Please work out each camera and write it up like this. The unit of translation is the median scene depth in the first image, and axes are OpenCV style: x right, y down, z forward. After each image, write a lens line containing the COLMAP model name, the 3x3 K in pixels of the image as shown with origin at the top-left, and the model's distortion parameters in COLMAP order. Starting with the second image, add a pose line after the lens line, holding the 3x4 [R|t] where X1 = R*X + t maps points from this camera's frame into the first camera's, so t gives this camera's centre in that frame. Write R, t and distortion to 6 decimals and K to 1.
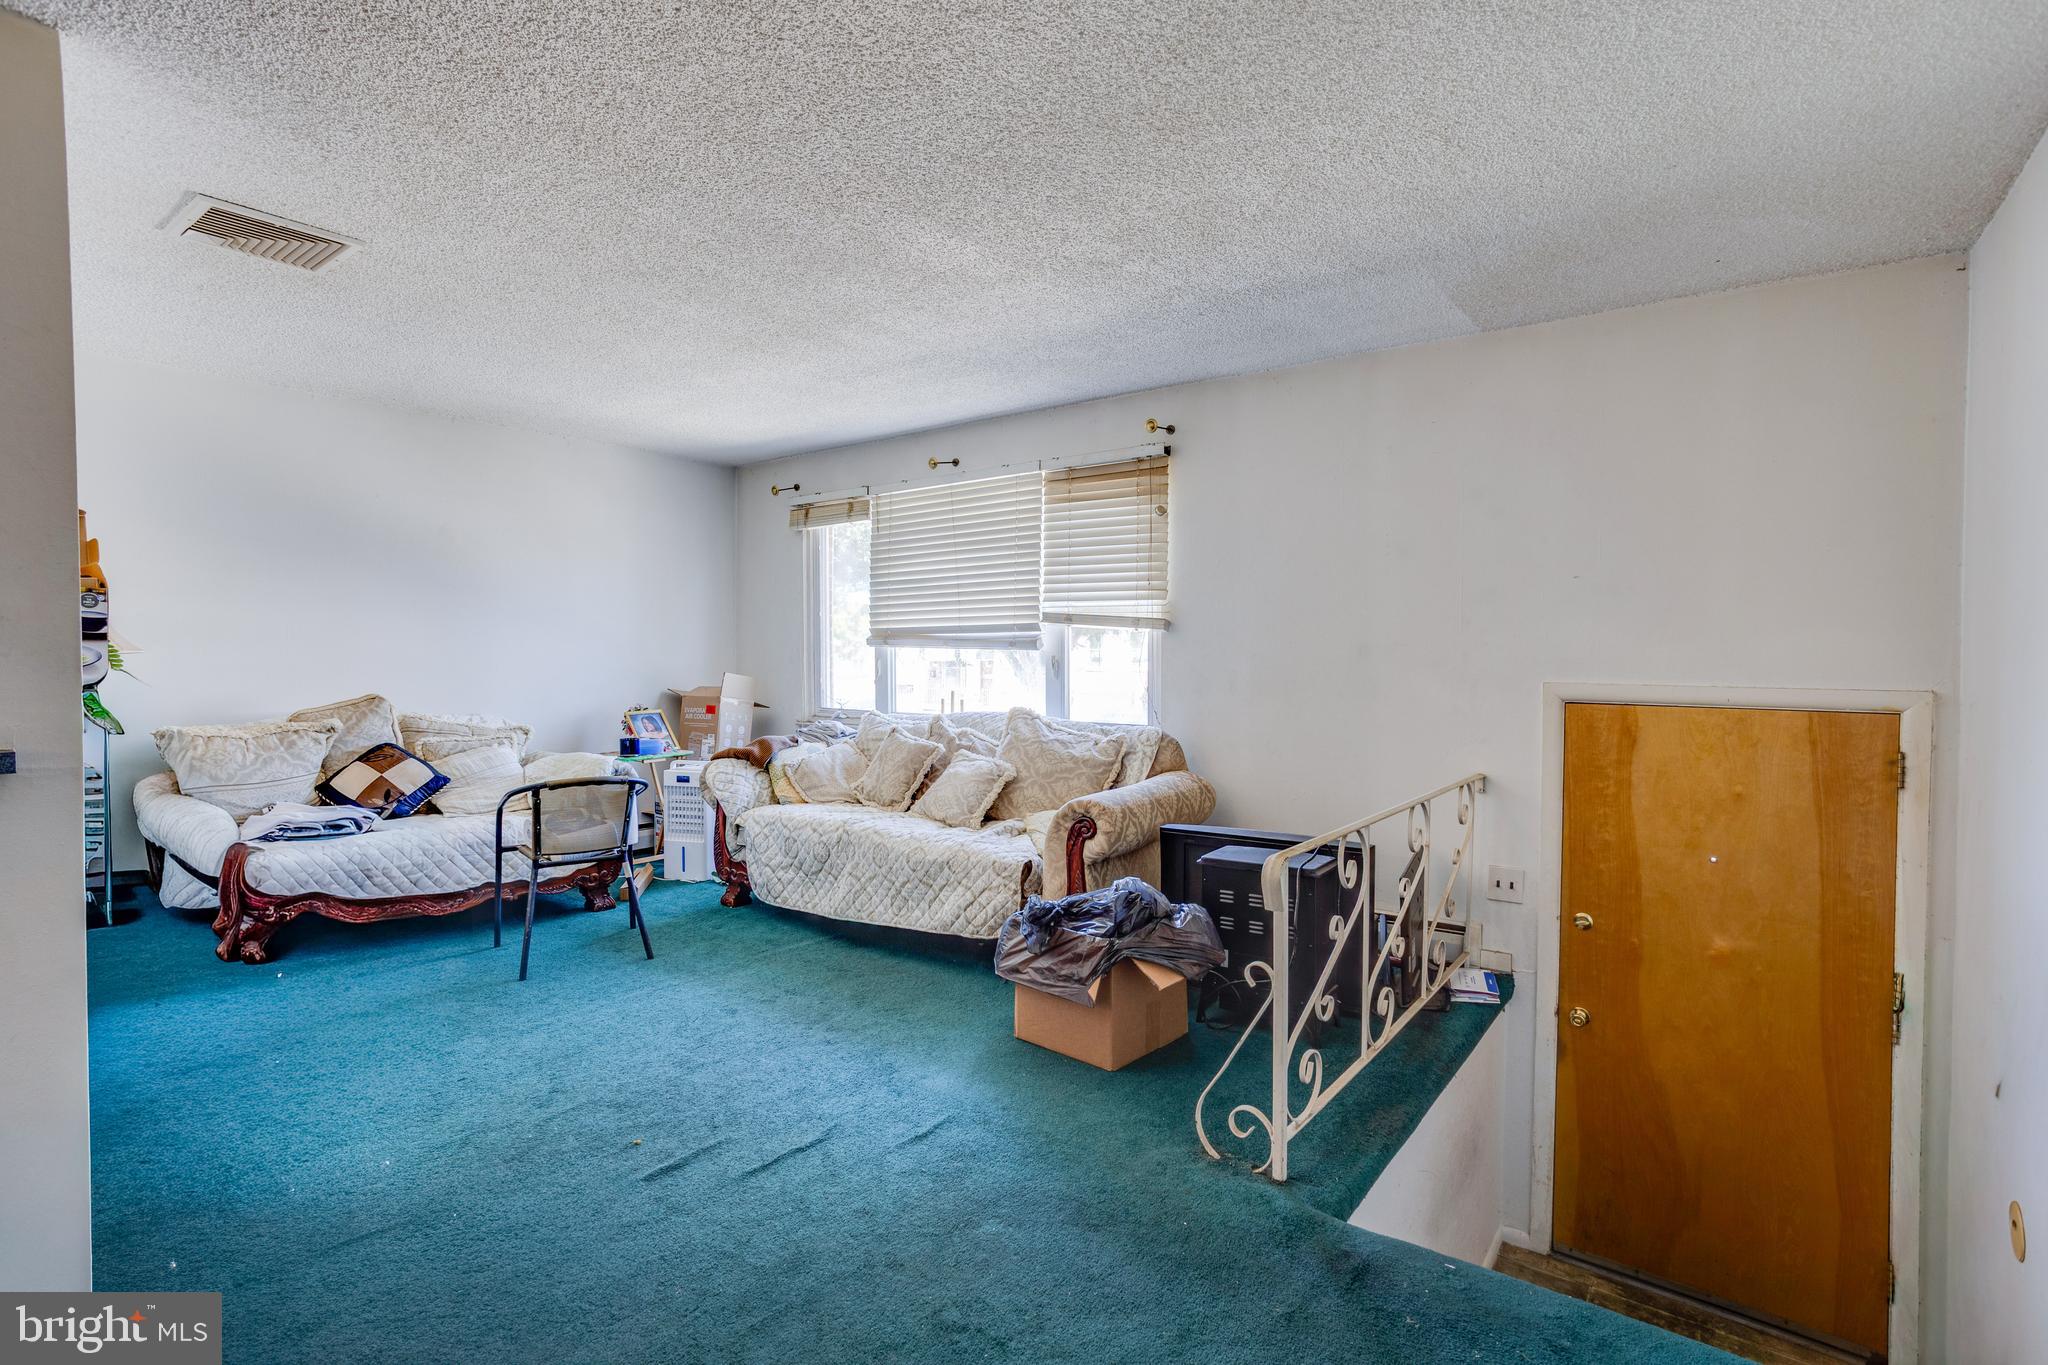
lens RADIAL K [[983.3, 0, 1018.2], [0, 983.3, 675.3], [0, 0, 1]] dist [-0.055686, 0.039348]
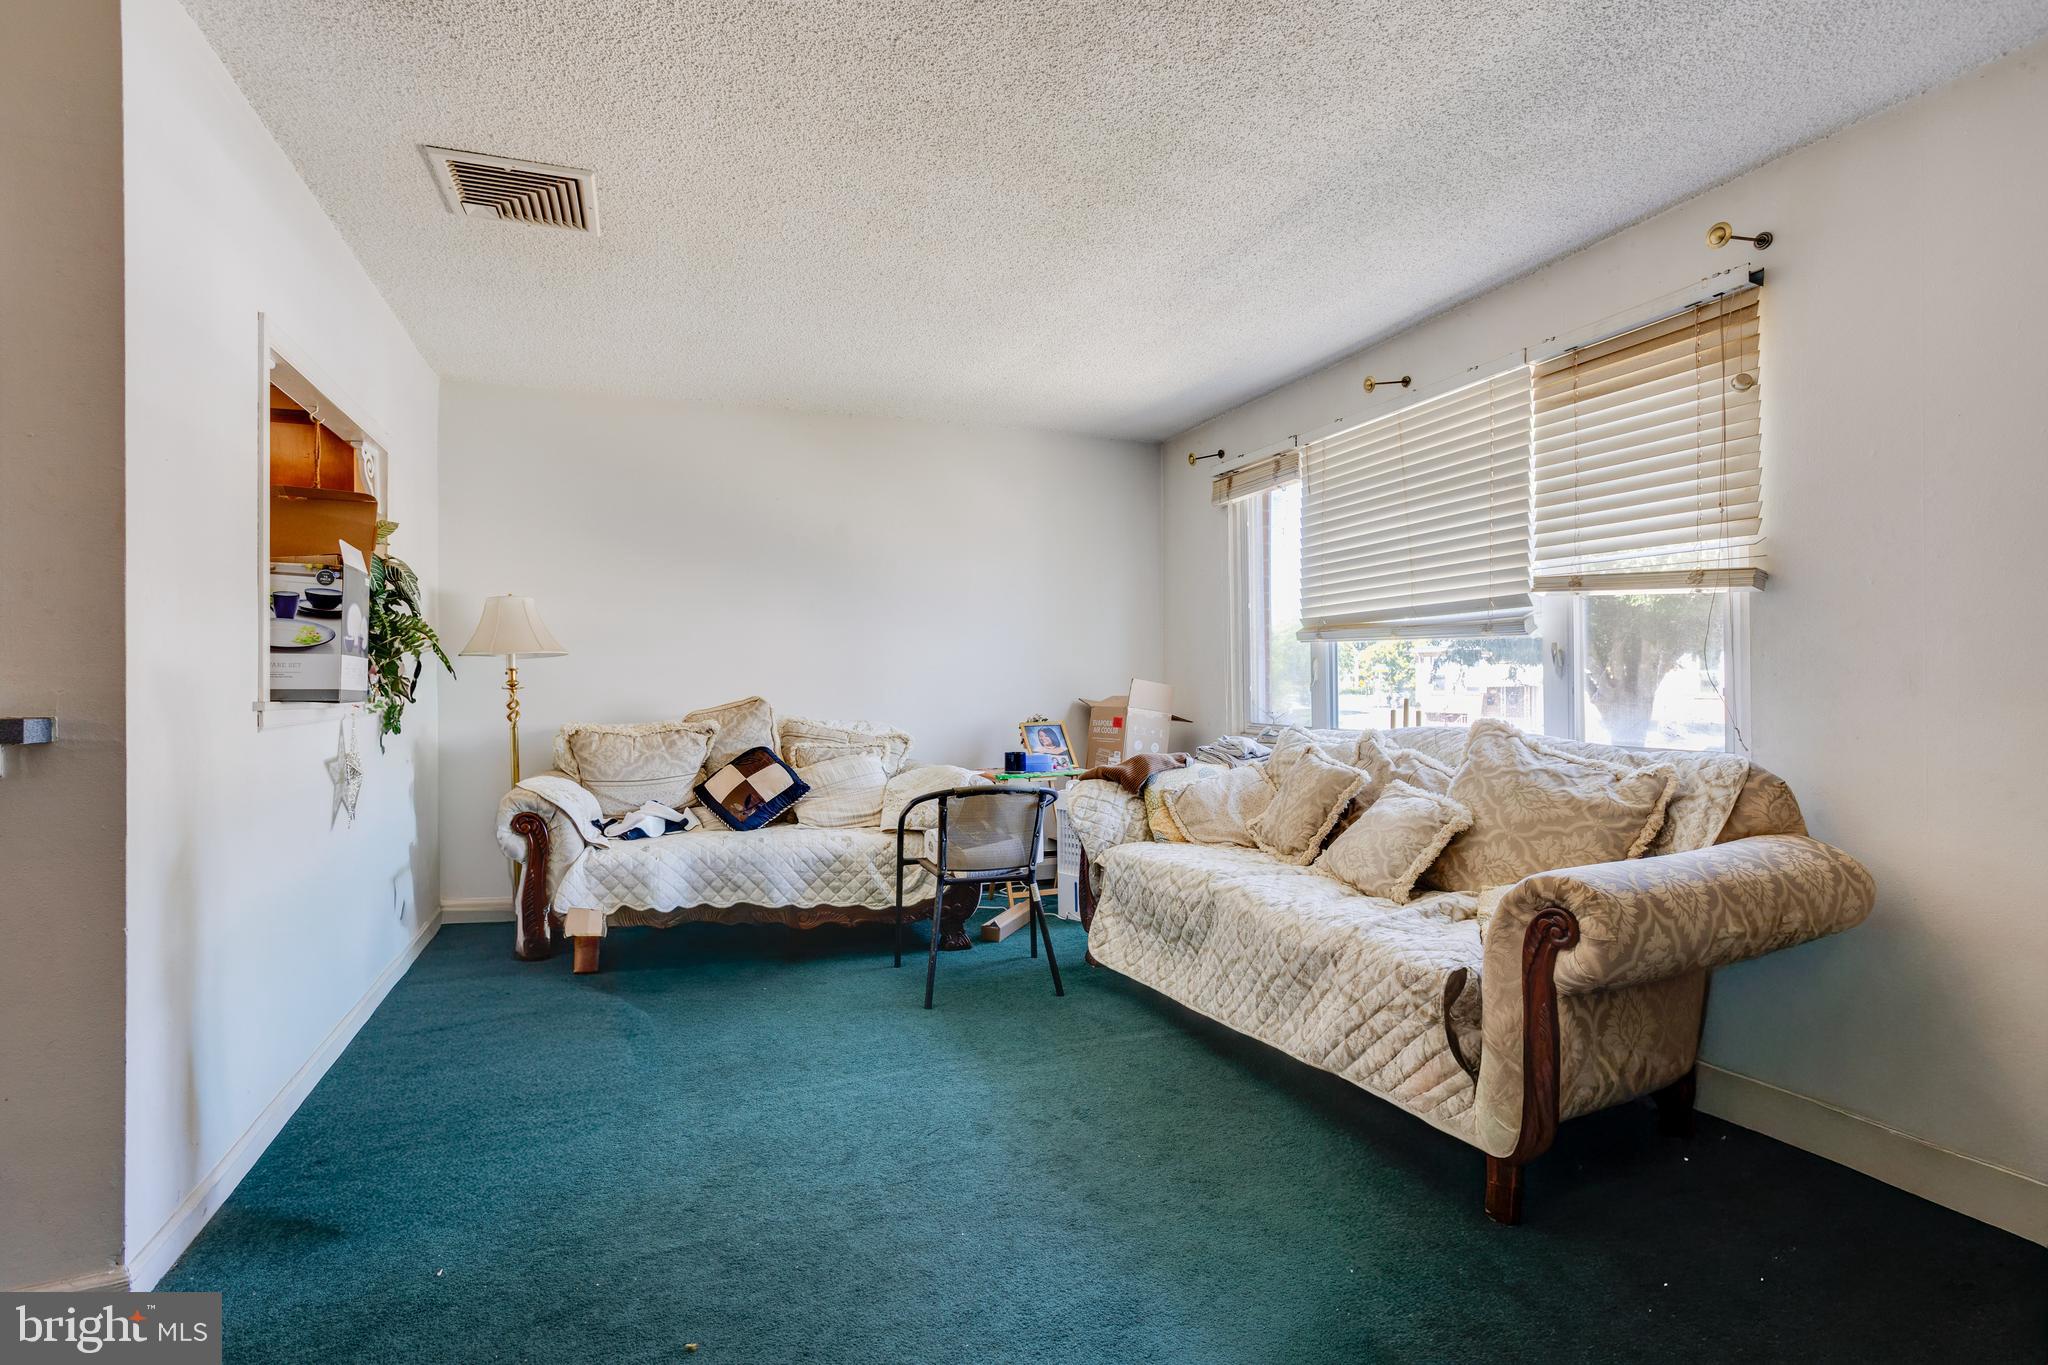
lens RADIAL K [[983.3, 0, 1018.2], [0, 983.3, 675.3], [0, 0, 1]] dist [-0.055686, 0.039348]
pose [[0.853012, -0.009477, -0.521805, 0.075511], [-0.005823, 0.999600, -0.027675, 0.023974], [0.521859, 0.026646, 0.852616, 0.295009]]
